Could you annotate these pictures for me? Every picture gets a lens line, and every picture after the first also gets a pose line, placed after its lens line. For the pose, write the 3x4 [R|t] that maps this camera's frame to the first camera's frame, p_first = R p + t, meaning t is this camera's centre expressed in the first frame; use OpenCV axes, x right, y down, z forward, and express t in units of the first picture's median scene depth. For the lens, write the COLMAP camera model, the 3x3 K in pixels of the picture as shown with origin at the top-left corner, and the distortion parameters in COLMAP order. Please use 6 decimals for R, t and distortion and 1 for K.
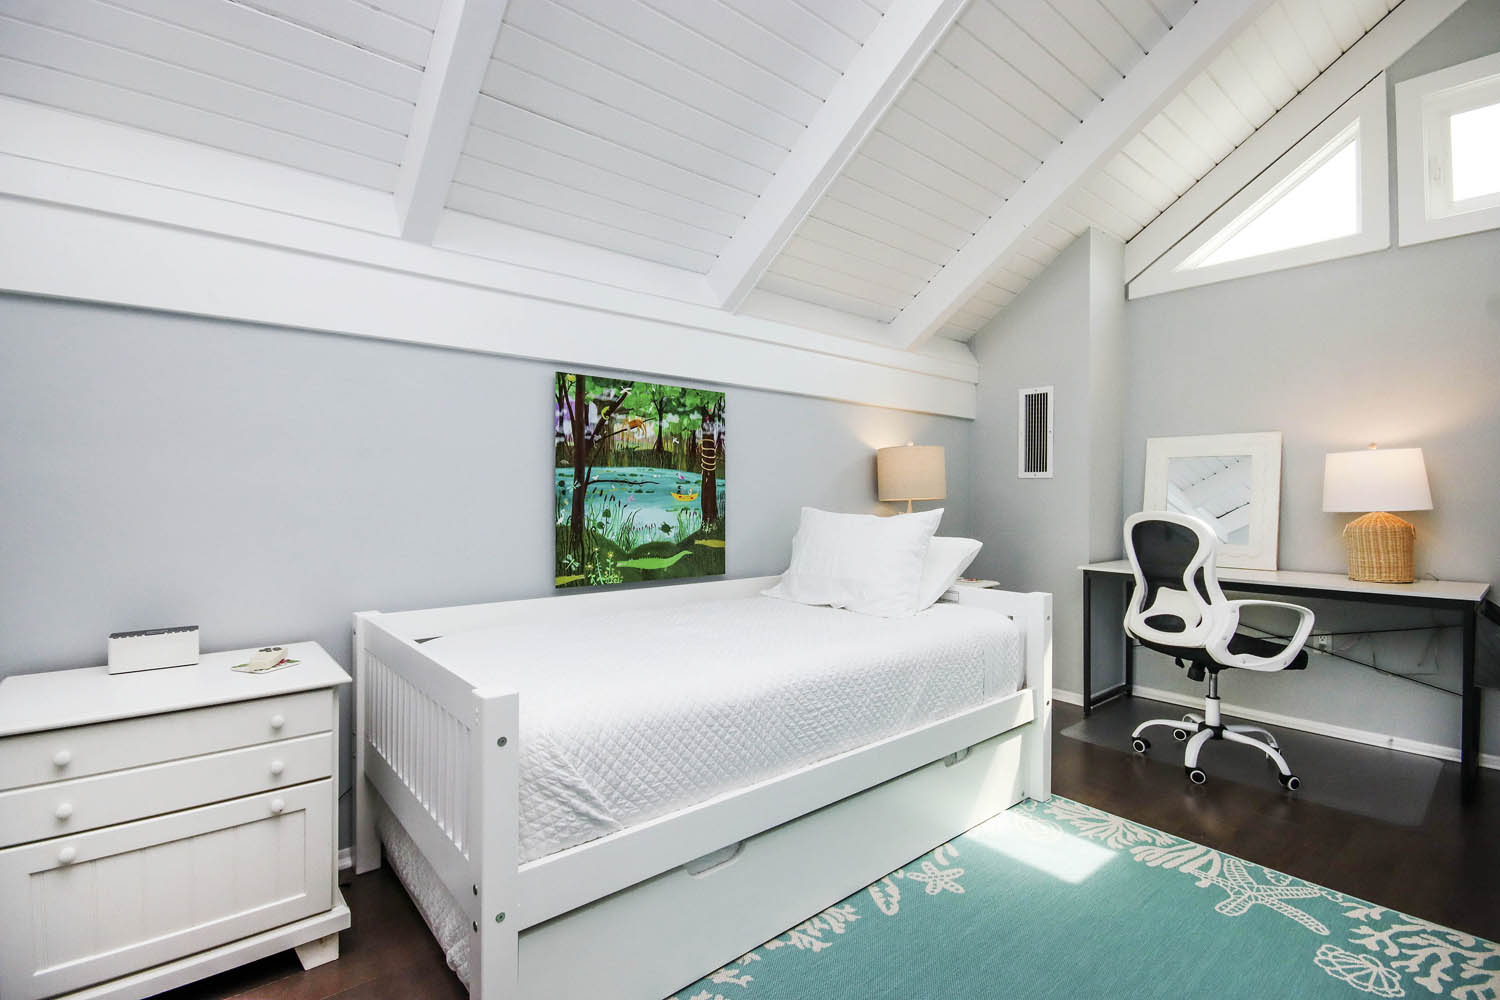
lens RADIAL K [[699.2, 0, 764.8], [0, 699.2, 500.4], [0, 0, 1]] dist [0.000899, -0.000069]
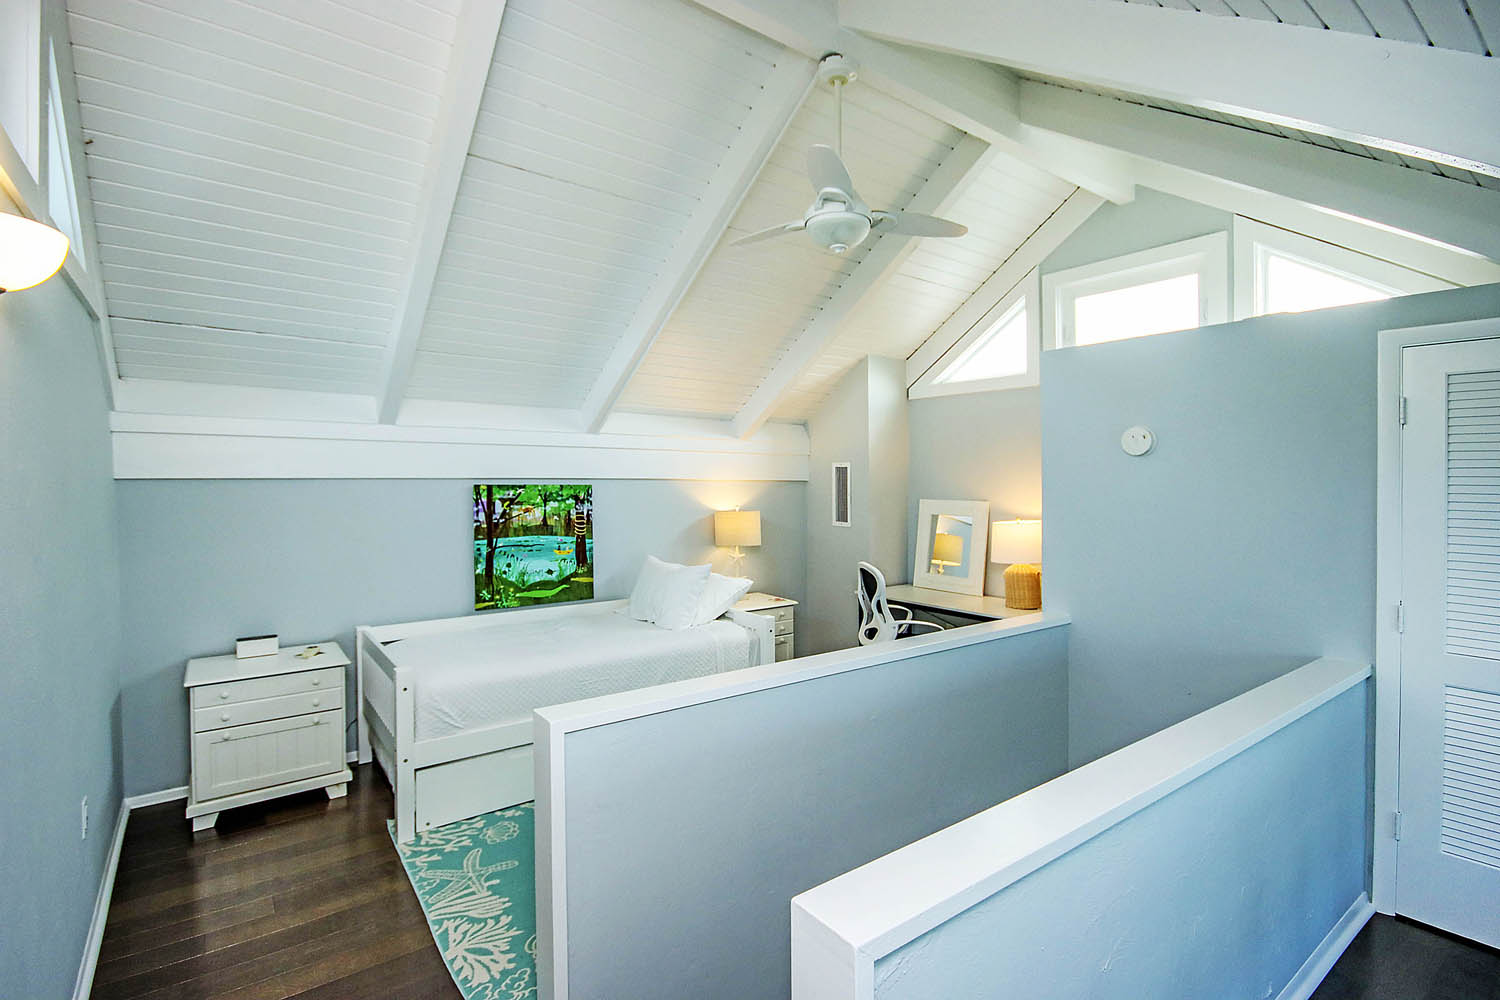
lens RADIAL K [[699.2, 0, 773.6], [0, 699.2, 510.9], [0, 0, 1]] dist [0.000899, -0.000069]
pose [[0.999343, 0.005934, -0.035762, 0.465456], [-0.004729, 0.999421, 0.033686, -0.170201], [0.035941, -0.033495, 0.998792, -0.641309]]
